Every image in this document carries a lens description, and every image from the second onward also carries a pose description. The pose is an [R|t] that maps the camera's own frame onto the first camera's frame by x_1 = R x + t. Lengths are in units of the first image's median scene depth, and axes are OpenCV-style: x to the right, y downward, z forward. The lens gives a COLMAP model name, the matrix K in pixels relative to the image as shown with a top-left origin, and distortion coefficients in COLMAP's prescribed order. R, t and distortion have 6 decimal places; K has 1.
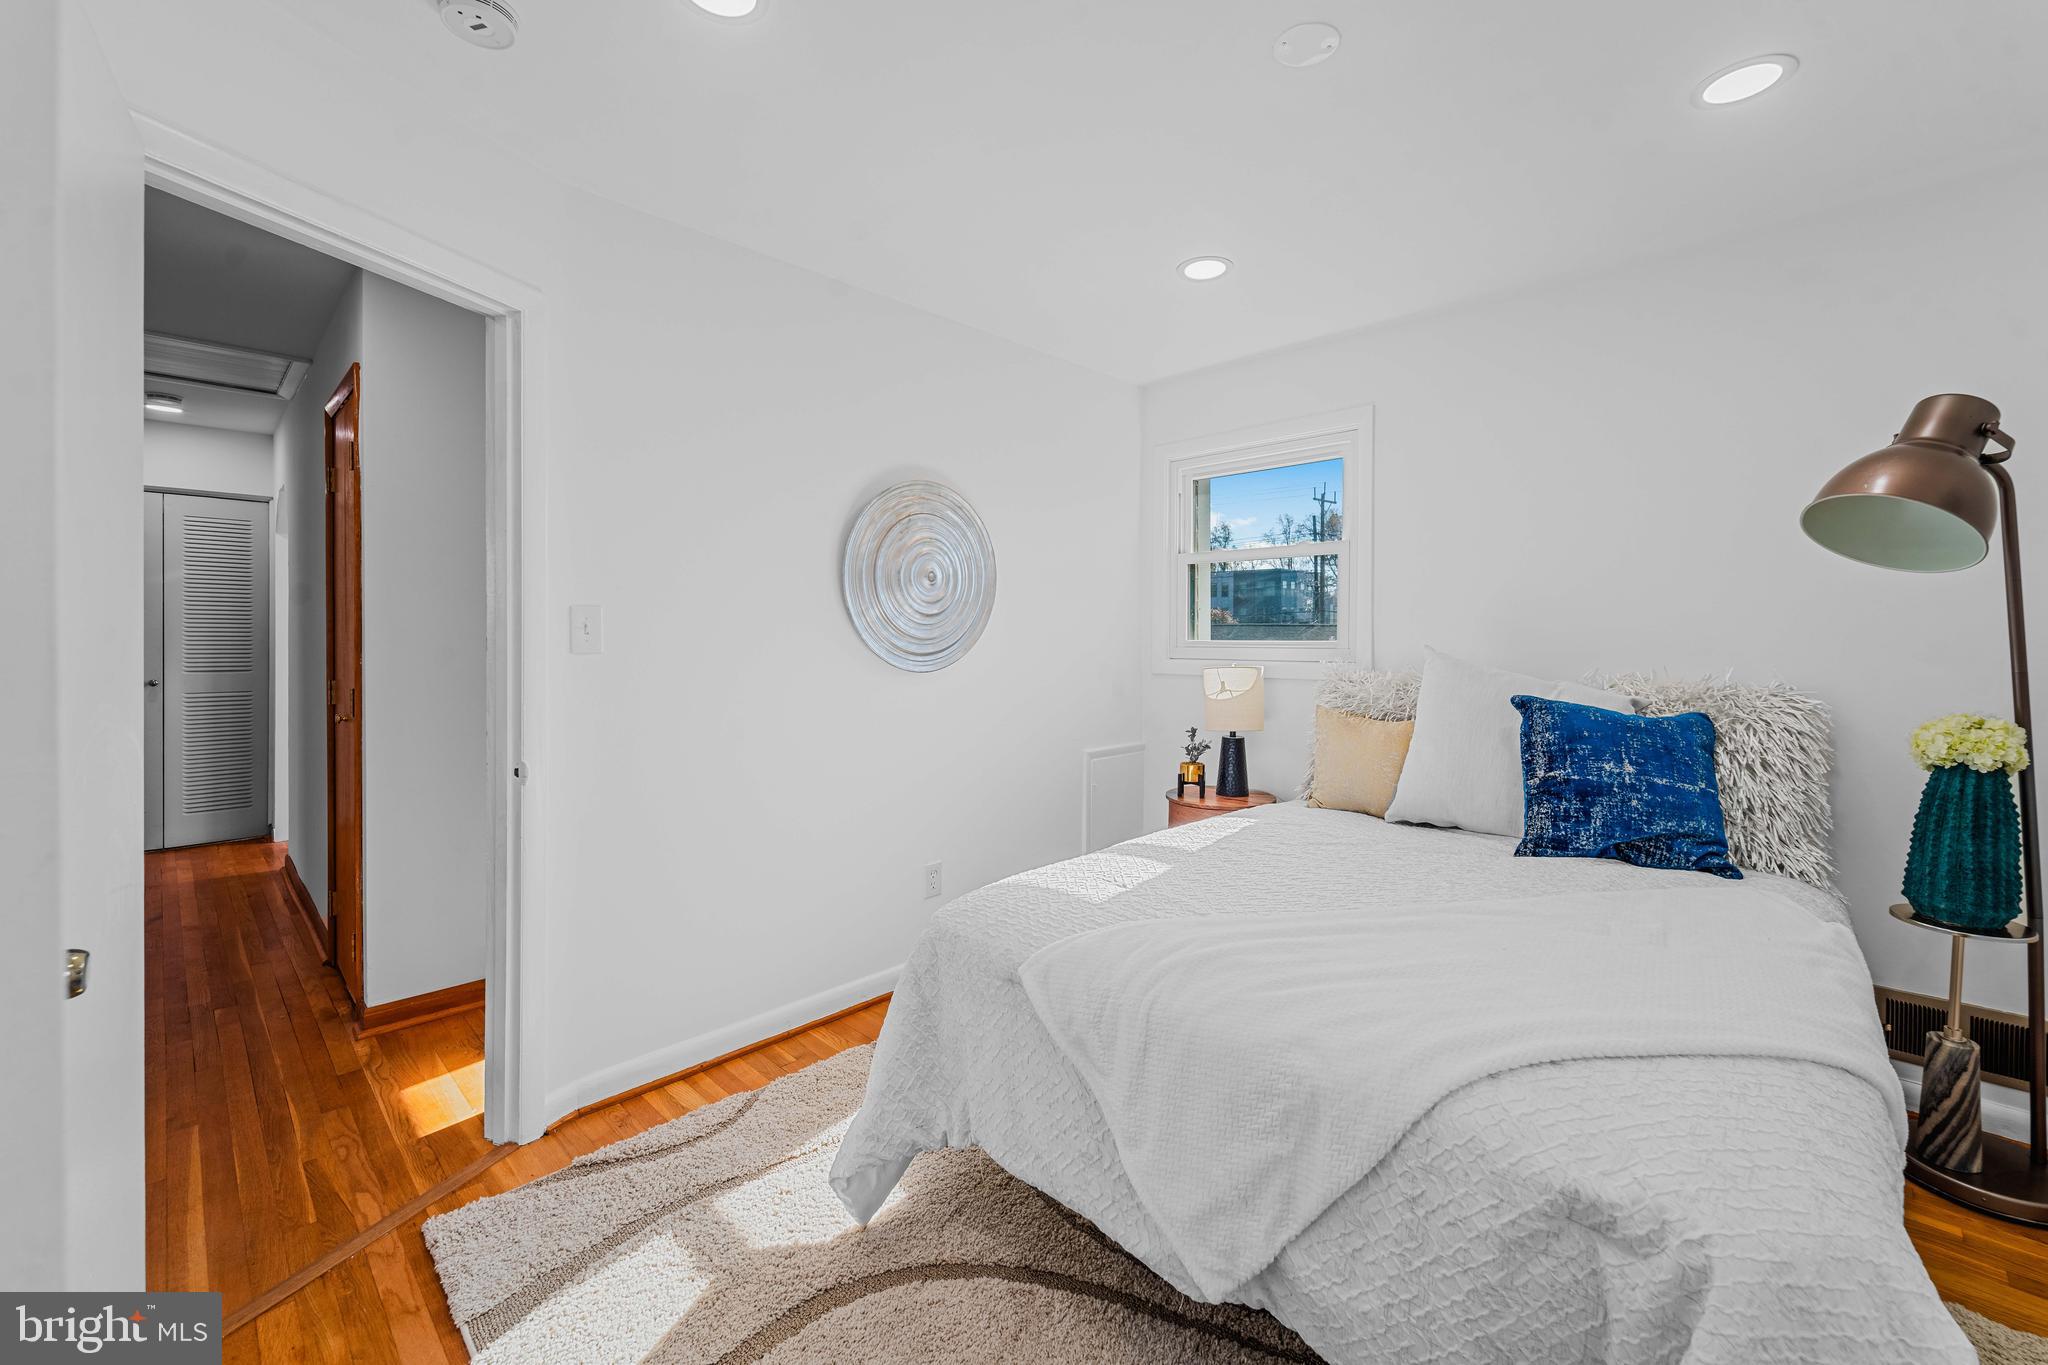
lens RADIAL K [[838.2, 0, 1029.5], [0, 838.2, 641.1], [0, 0, 1]] dist [-0.000166, -0.000023]
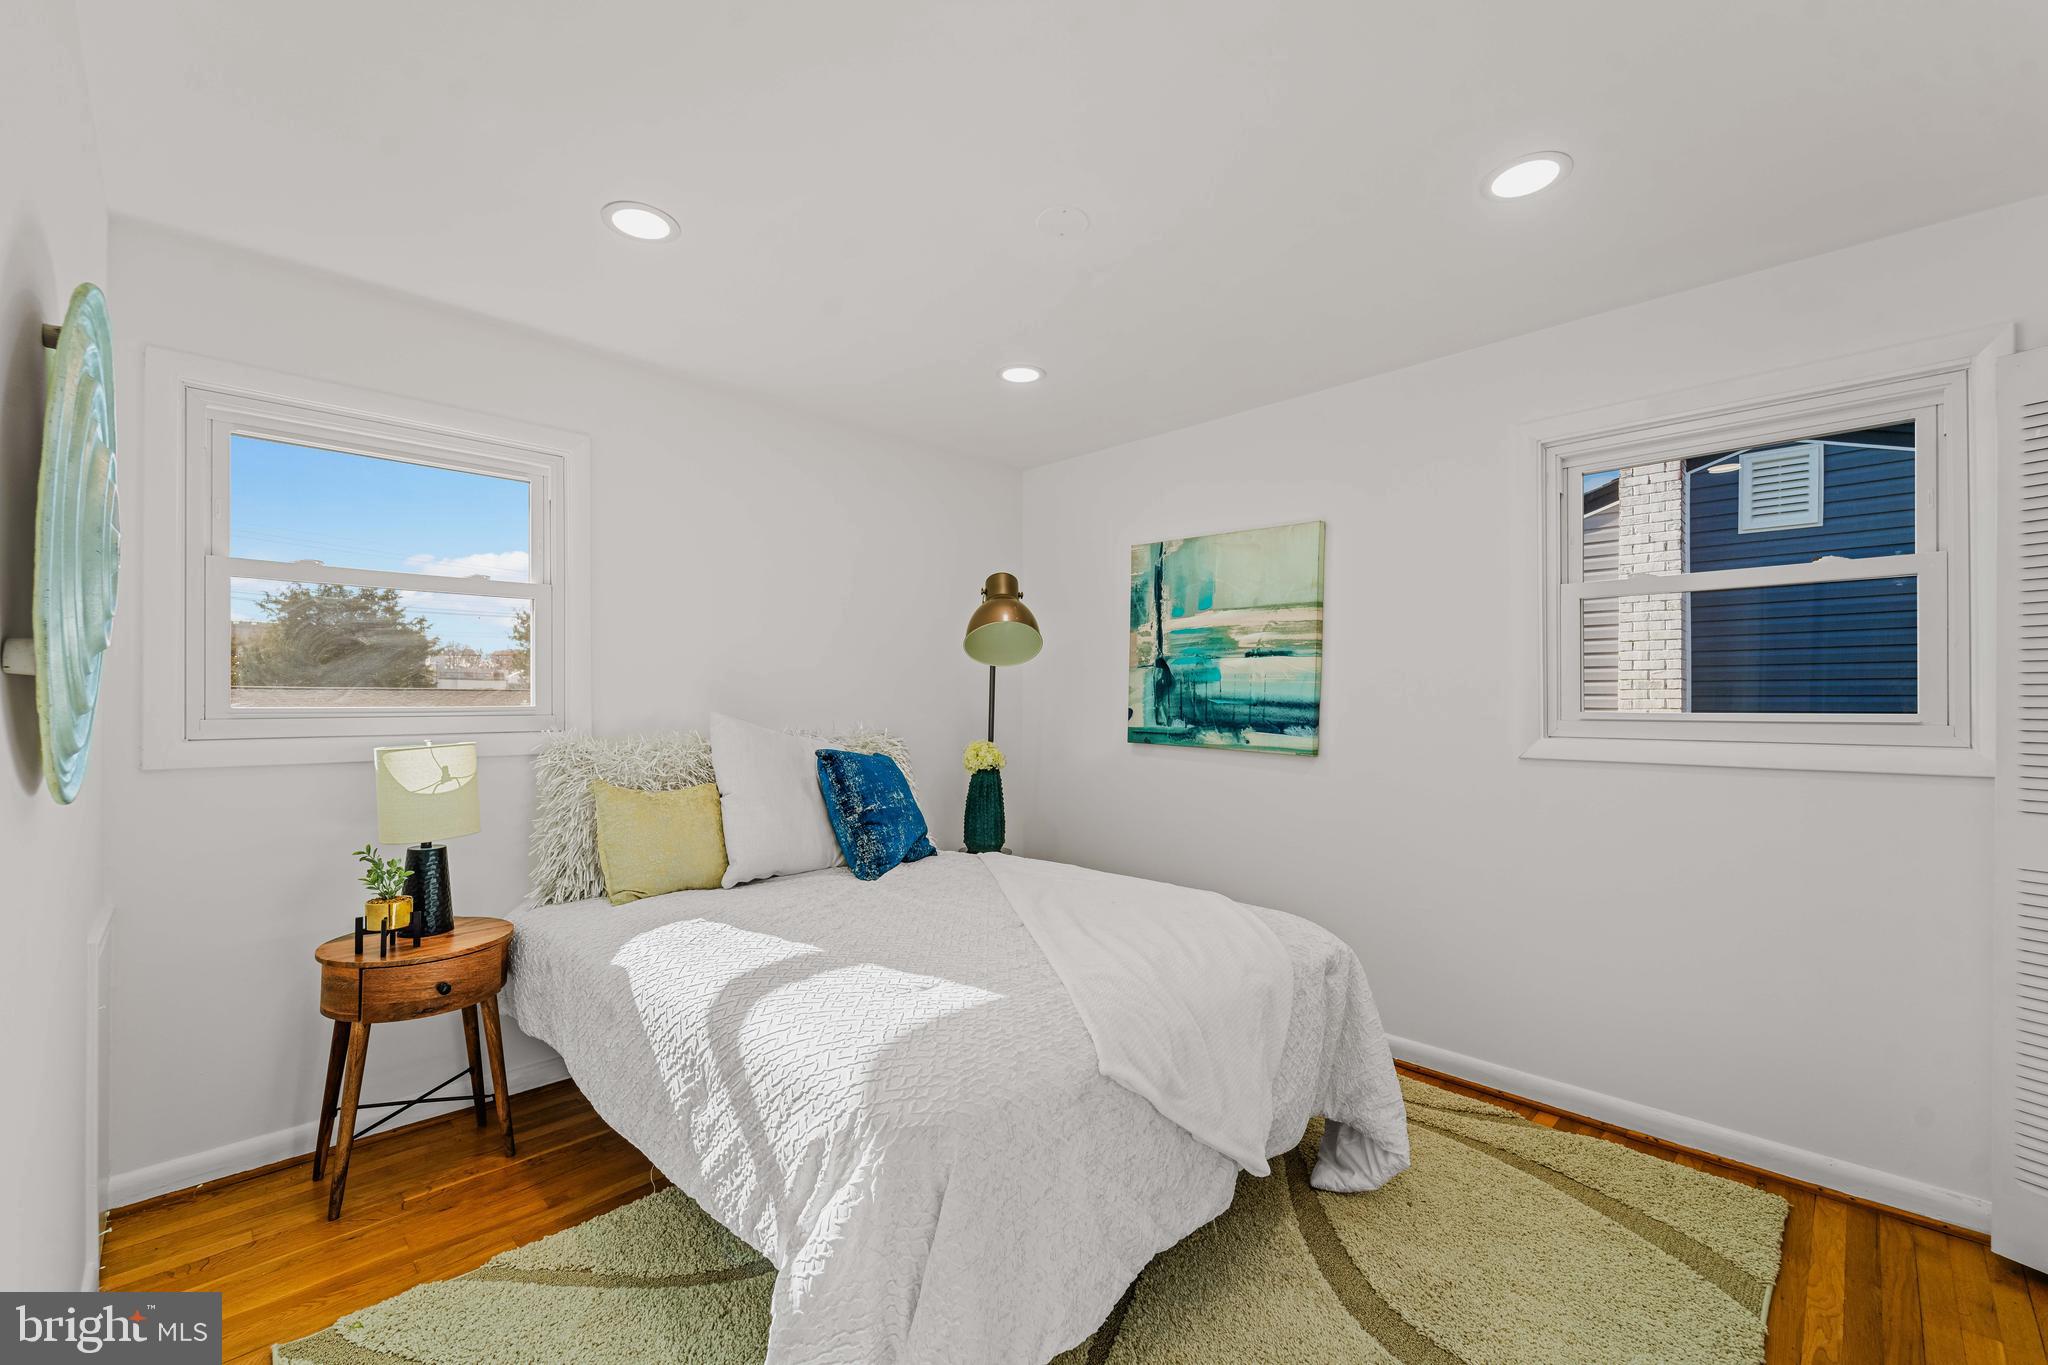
lens RADIAL K [[825.9, 0, 1027.2], [0, 825.9, 694.9], [0, 0, 1]] dist [0.000232, 0.000014]
pose [[0.013565, 0.001750, 0.999906, -0.607335], [0.003504, 0.999992, -0.001798, -0.010185], [-0.999902, 0.003528, 0.013558, 0.713222]]
